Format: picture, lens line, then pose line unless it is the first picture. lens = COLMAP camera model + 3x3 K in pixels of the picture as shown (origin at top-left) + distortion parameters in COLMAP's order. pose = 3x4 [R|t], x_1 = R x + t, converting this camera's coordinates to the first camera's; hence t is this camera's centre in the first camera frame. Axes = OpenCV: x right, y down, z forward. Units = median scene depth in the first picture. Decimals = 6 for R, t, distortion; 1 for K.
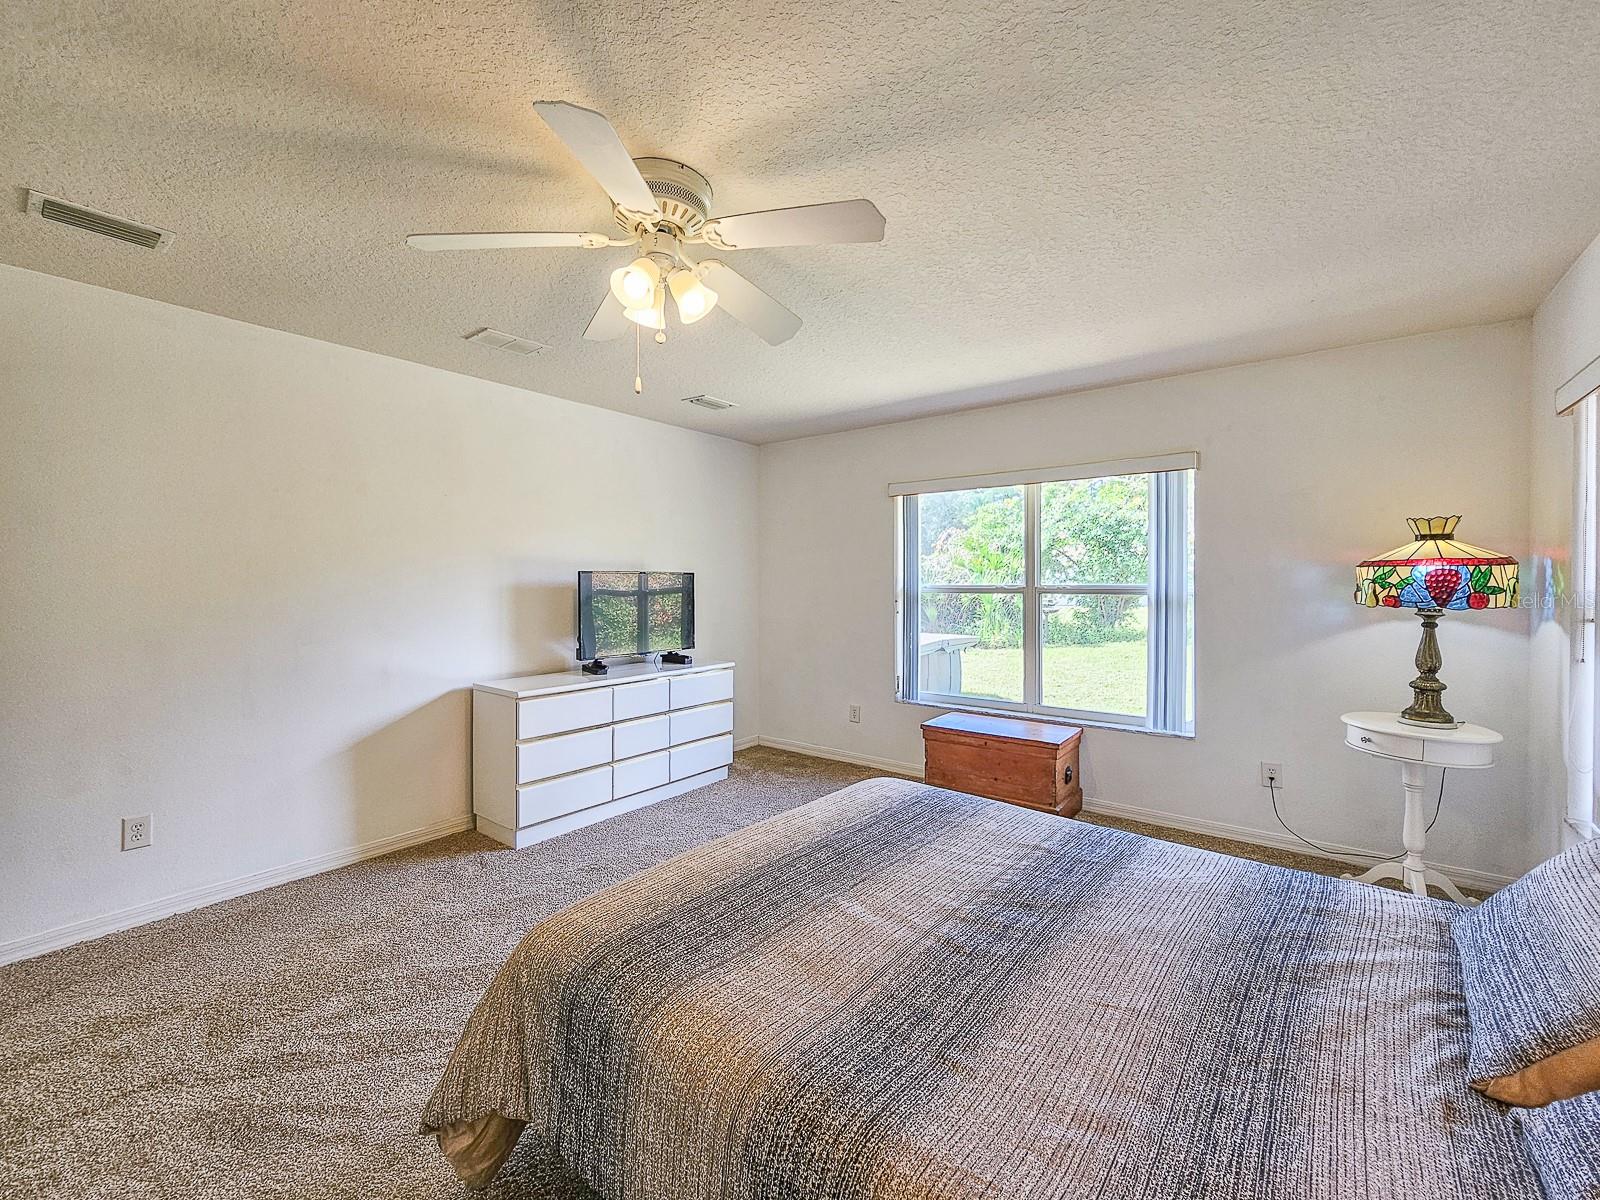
lens RADIAL K [[661.2, 0, 800.9], [0, 661.2, 582.6], [0, 0, 1]] dist [0.001770, -0.000285]
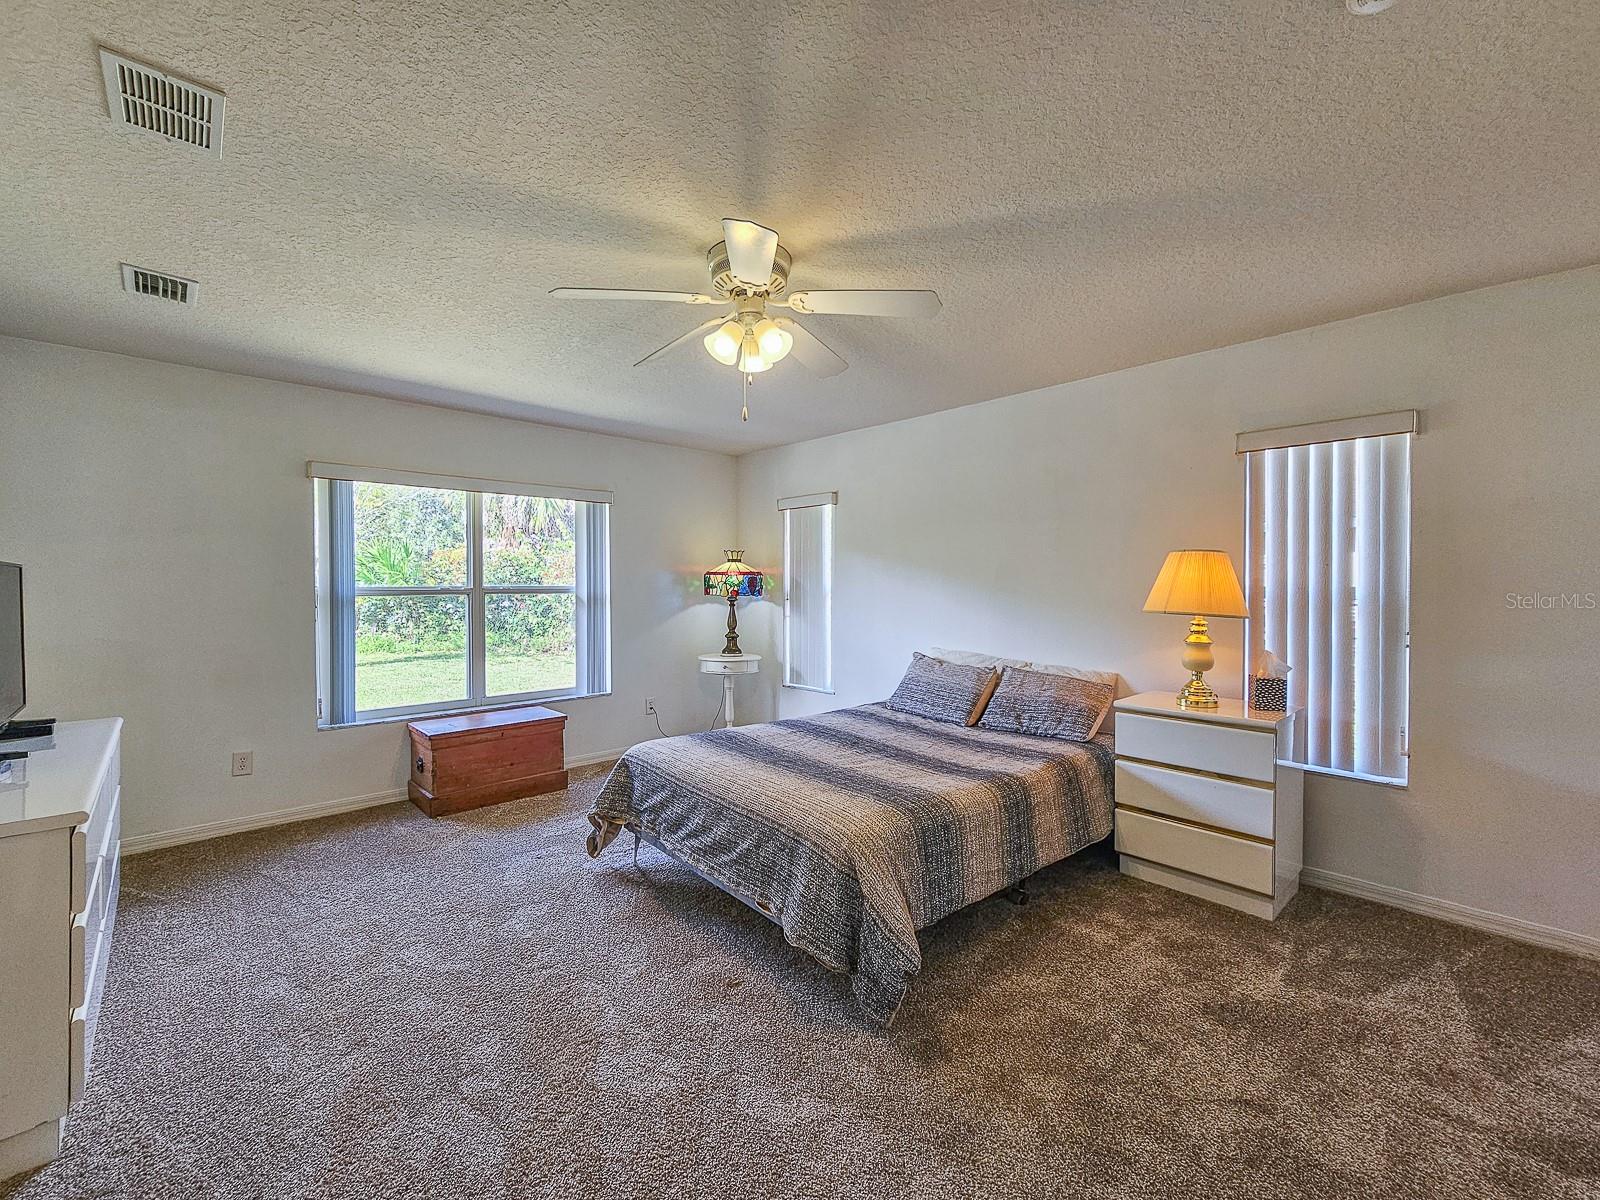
lens RADIAL K [[661.2, 0, 800.9], [0, 661.2, 582.6], [0, 0, 1]] dist [0.001770, -0.000285]
pose [[0.150269, 0.004659, 0.988634, -0.935915], [0.002108, 0.999985, -0.005032, 0.007028], [-0.988643, 0.002840, 0.150257, 0.483500]]
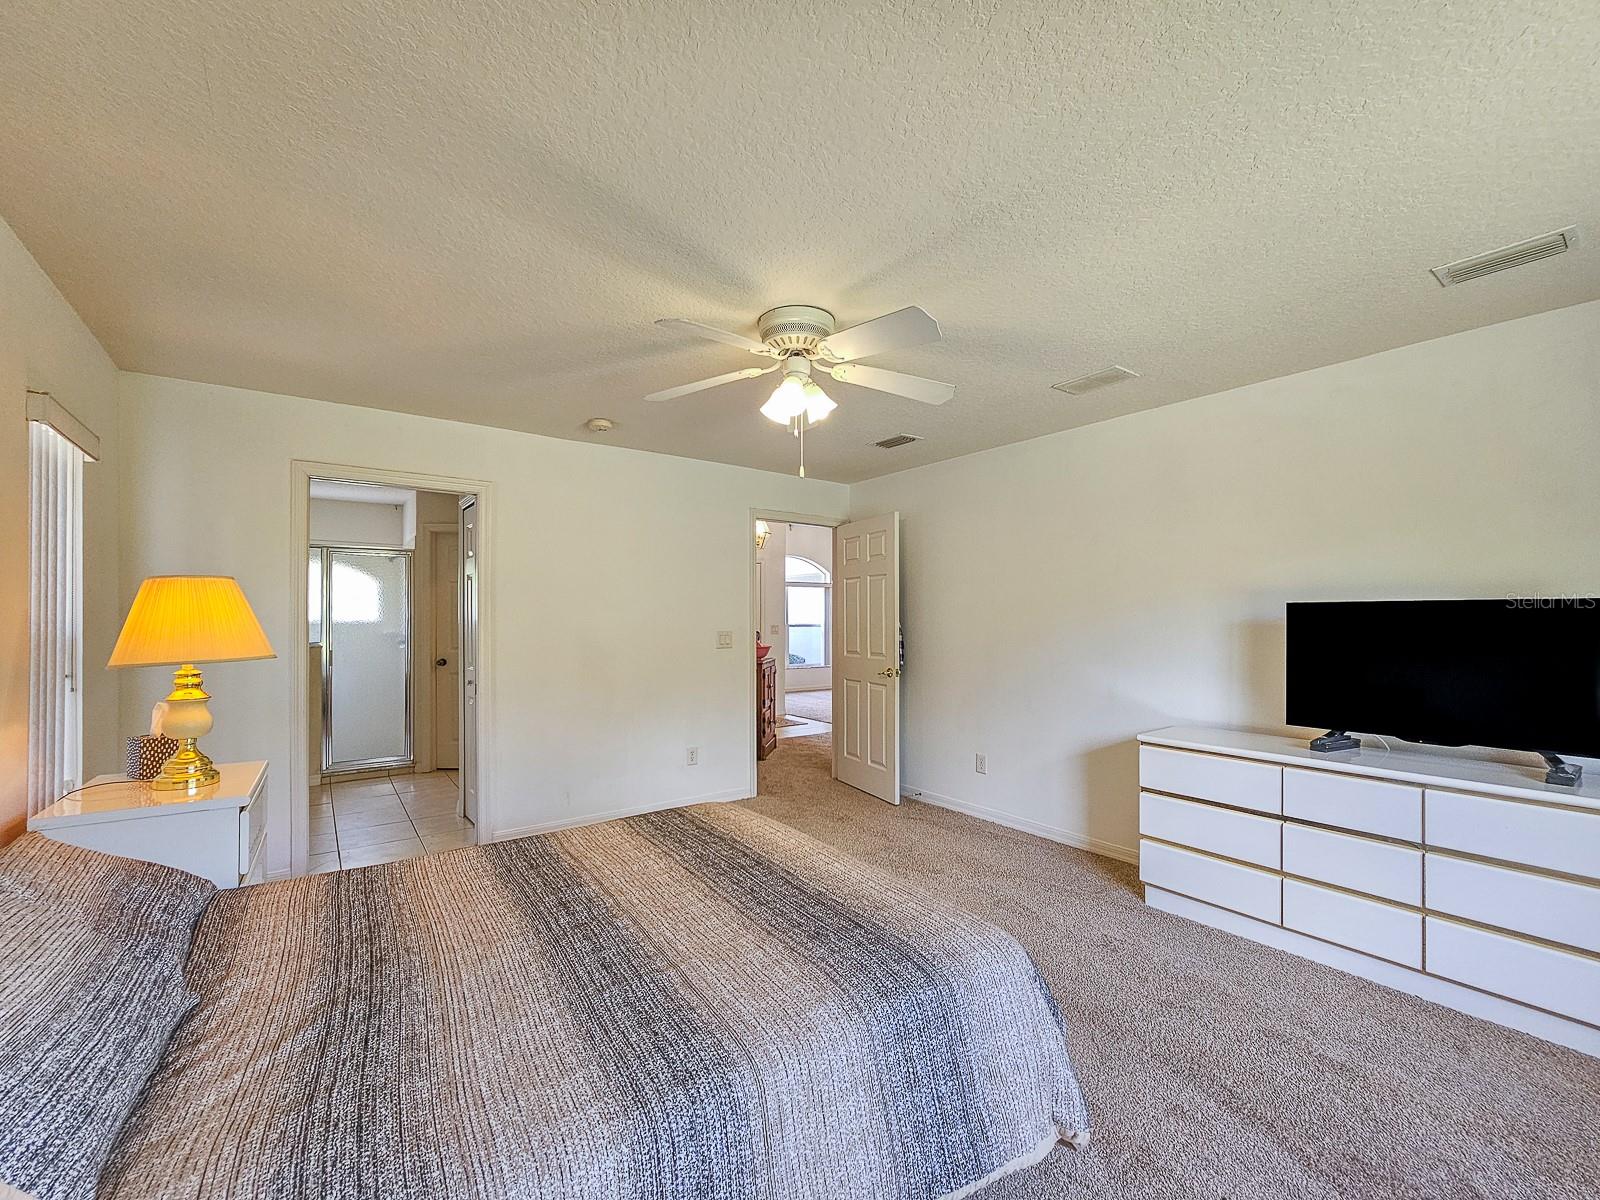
lens RADIAL K [[670.4, 0, 795.7], [0, 670.4, 612.0], [0, 0, 1]] dist [0.000677, 0.000528]
pose [[-0.277209, -0.009919, -0.960759, 0.716082], [-0.002975, 0.999951, -0.009465, 0.001695], [0.960805, 0.000234, -0.277224, 0.911395]]
